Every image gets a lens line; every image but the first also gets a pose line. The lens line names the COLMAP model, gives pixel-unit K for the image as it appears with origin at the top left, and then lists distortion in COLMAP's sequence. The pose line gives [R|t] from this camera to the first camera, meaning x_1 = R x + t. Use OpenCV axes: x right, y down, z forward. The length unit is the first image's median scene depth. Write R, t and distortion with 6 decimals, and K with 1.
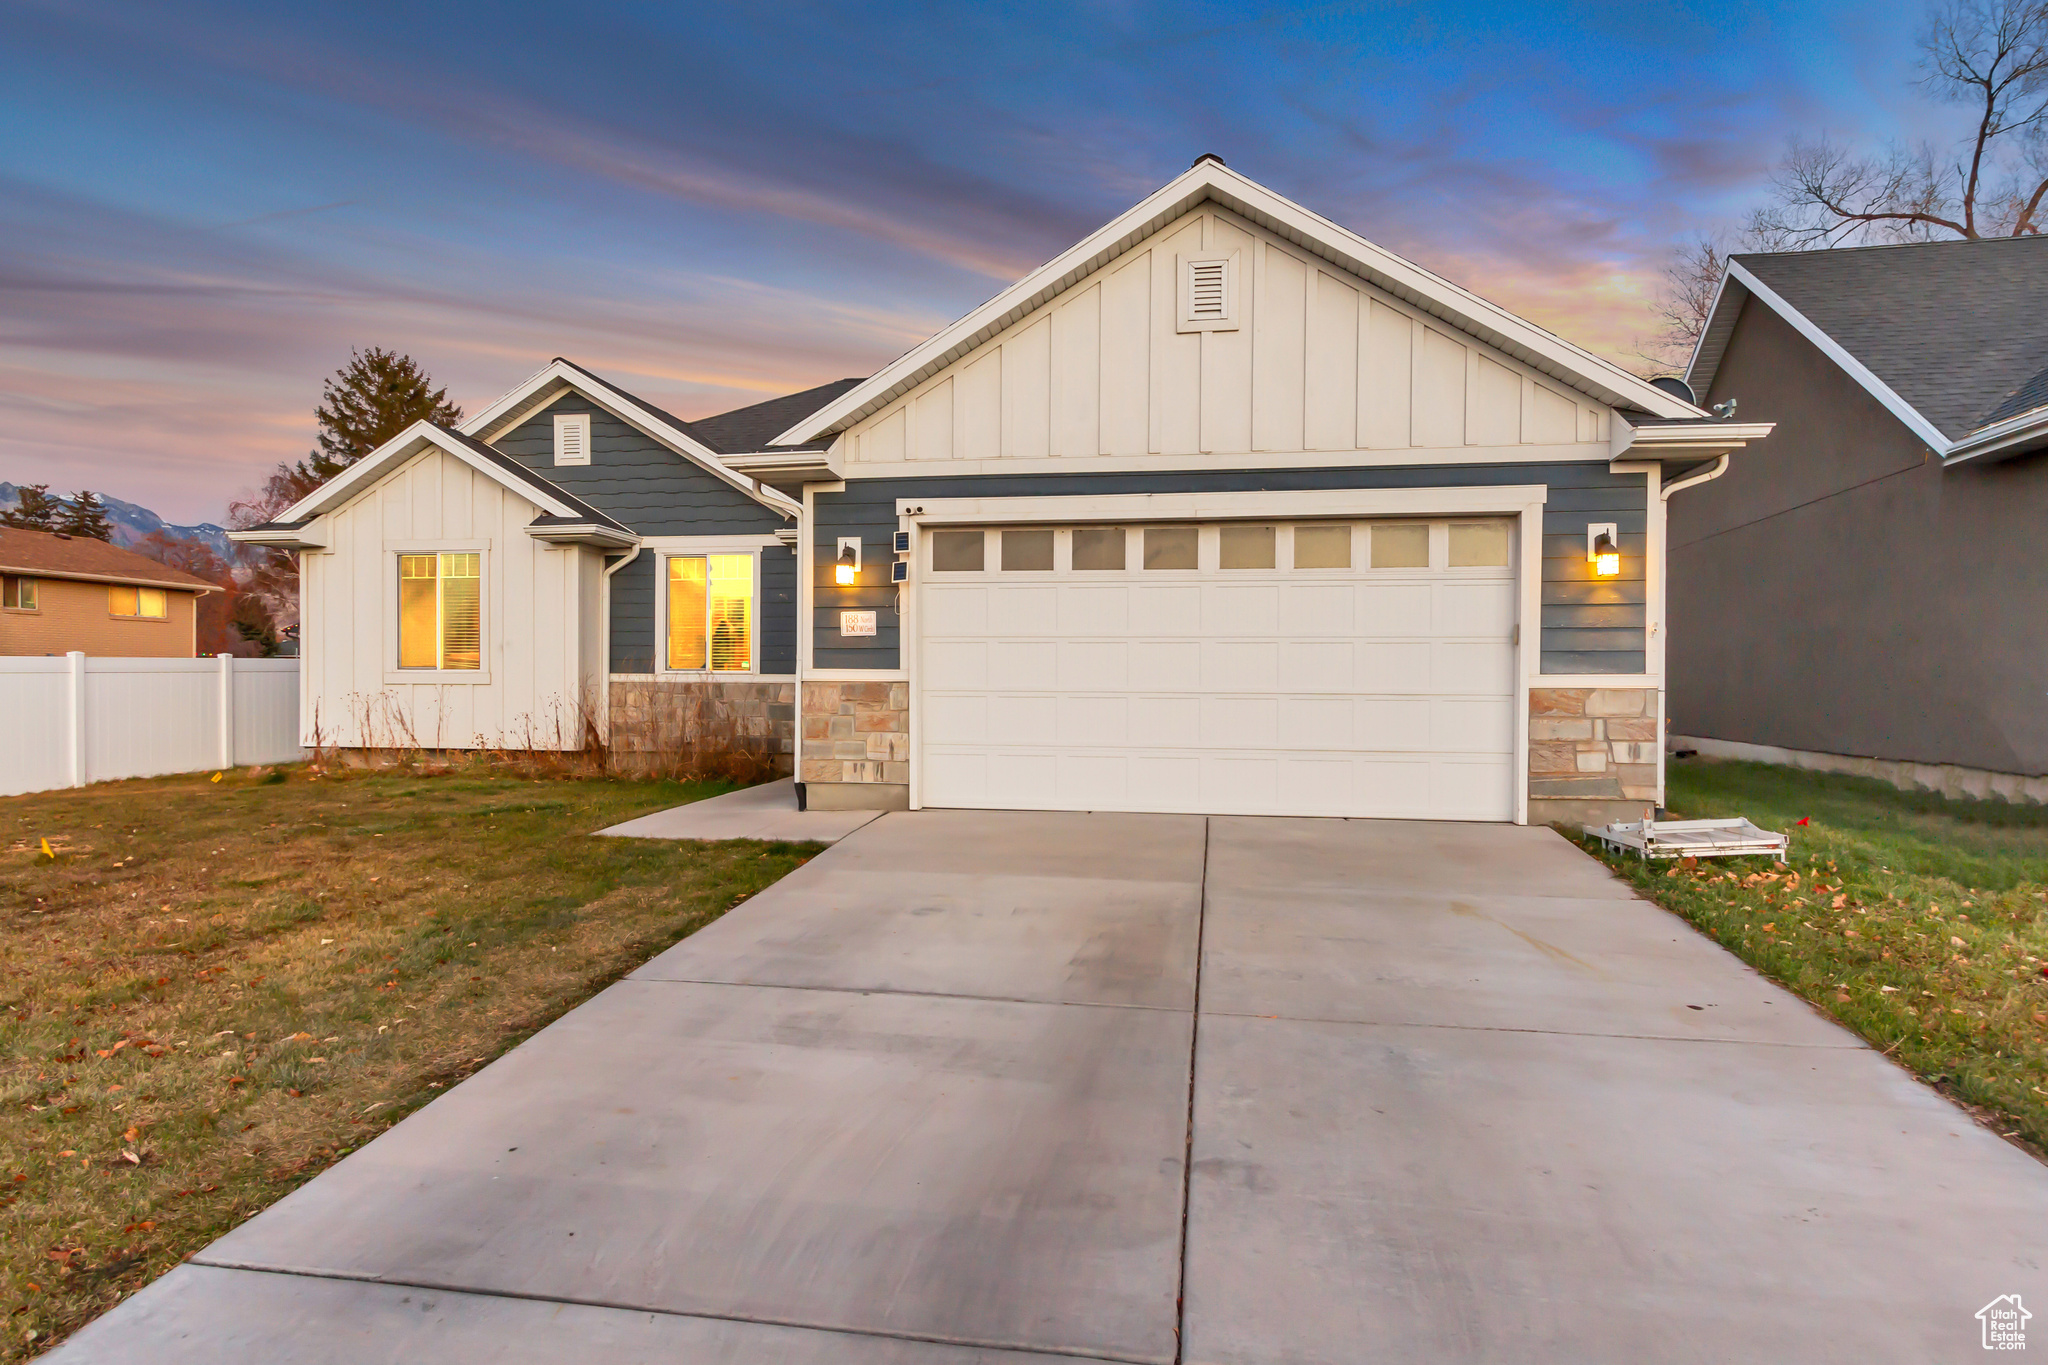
lens RADIAL K [[1130.4, 0, 1024.0], [0, 1130.4, 682.5], [0, 0, 1]] dist [0.010709, -0.000337]
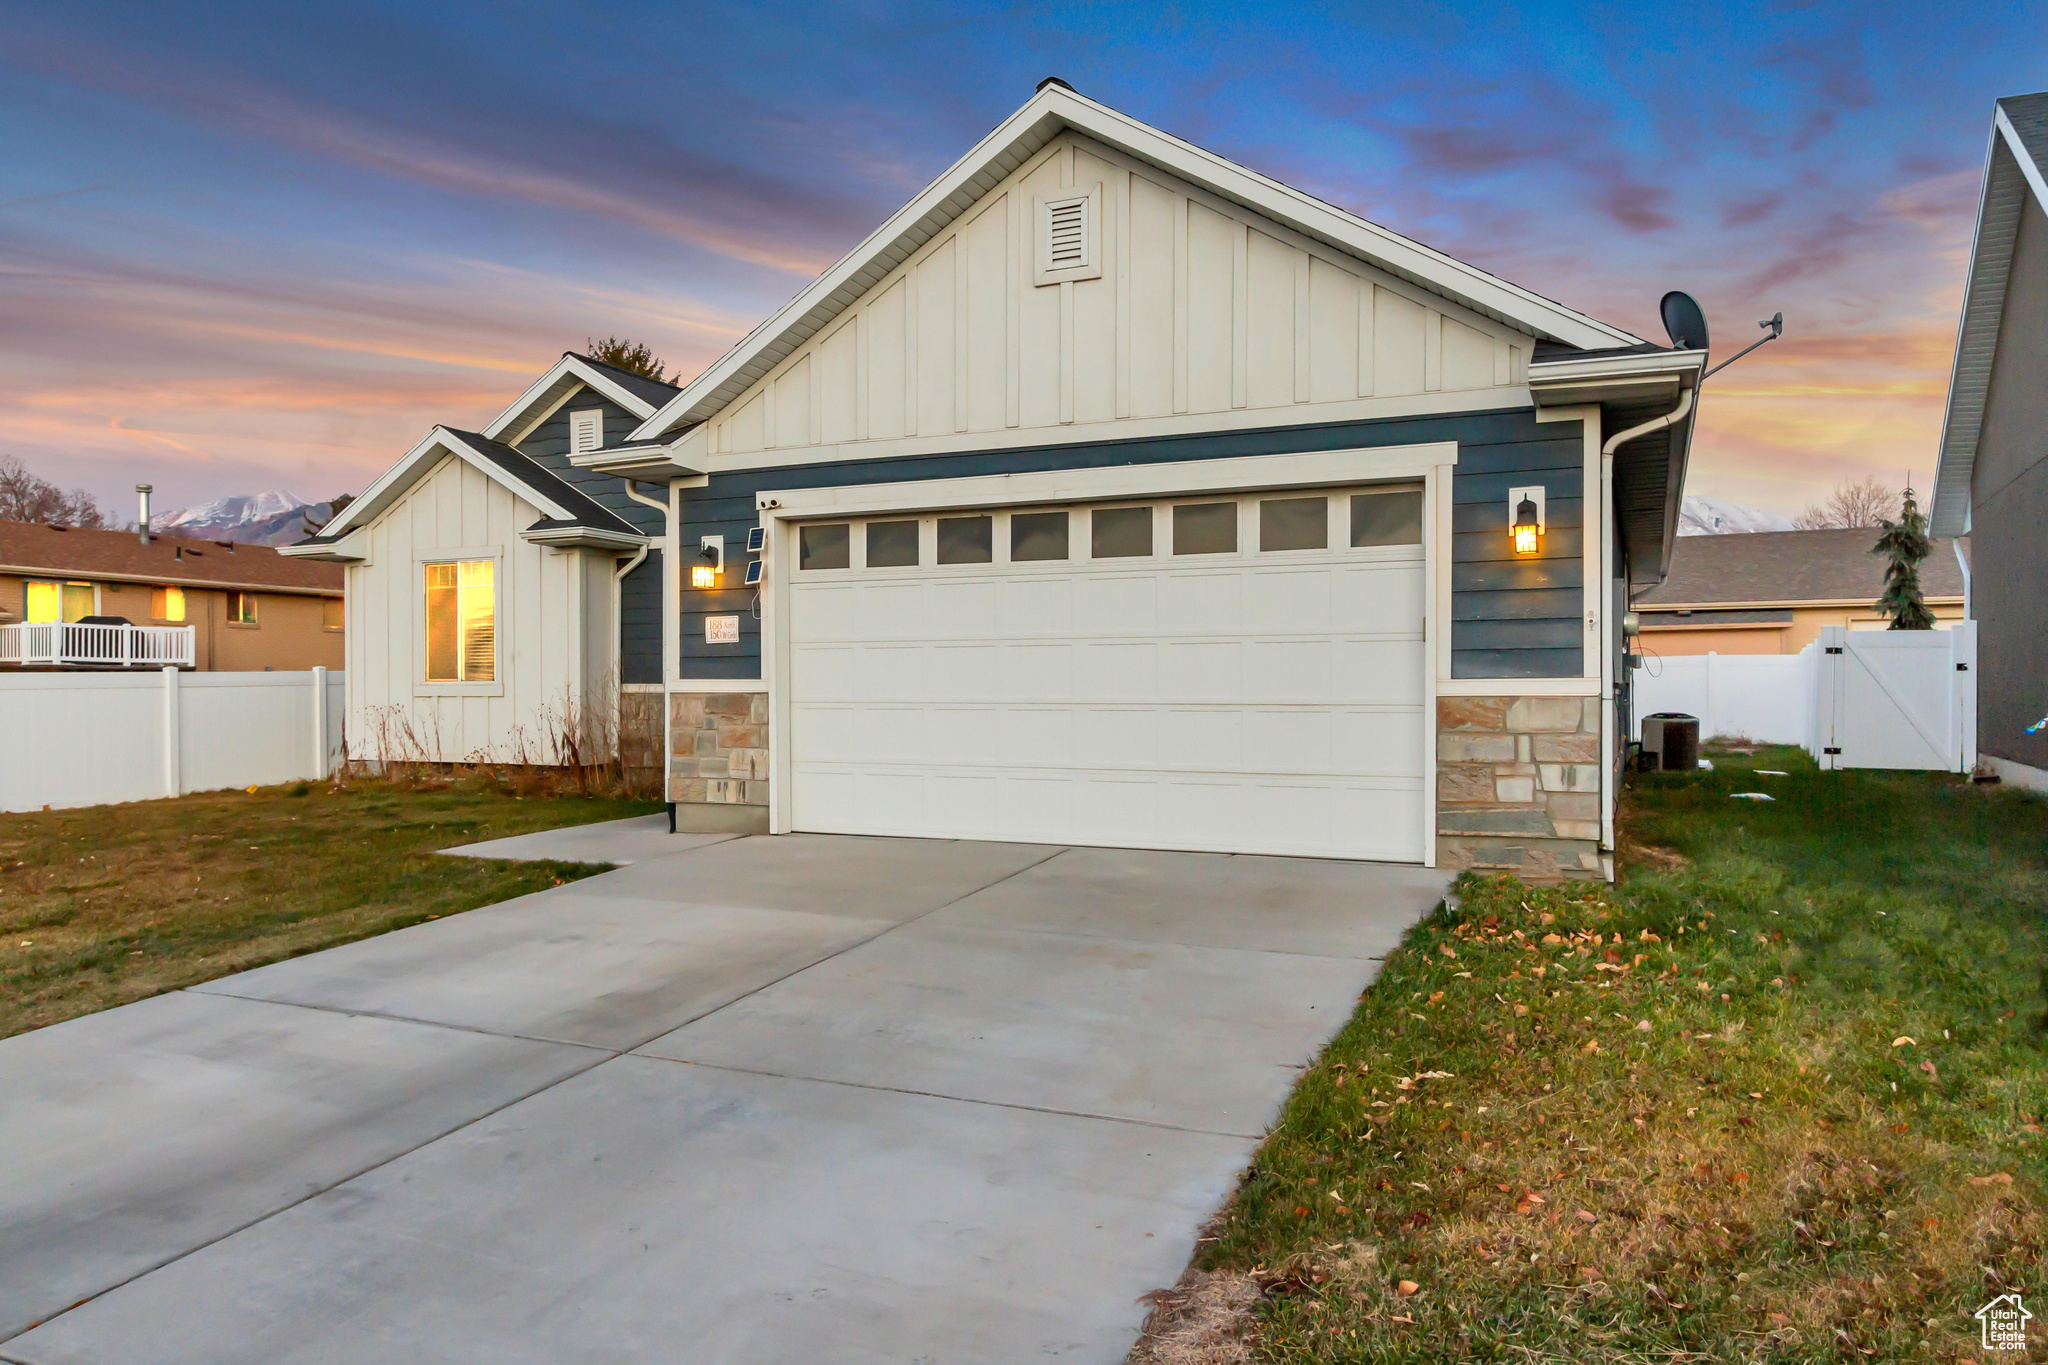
lens RADIAL K [[1344.8, 0, 1024.0], [0, 1344.8, 682.5], [0, 0, 1]] dist [0.006446, 0.000104]
pose [[0.968200, -0.008348, -0.250038, 0.365955], [0.007449, 0.999962, -0.004544, -0.002414], [0.250066, 0.002537, 0.968225, 0.005496]]
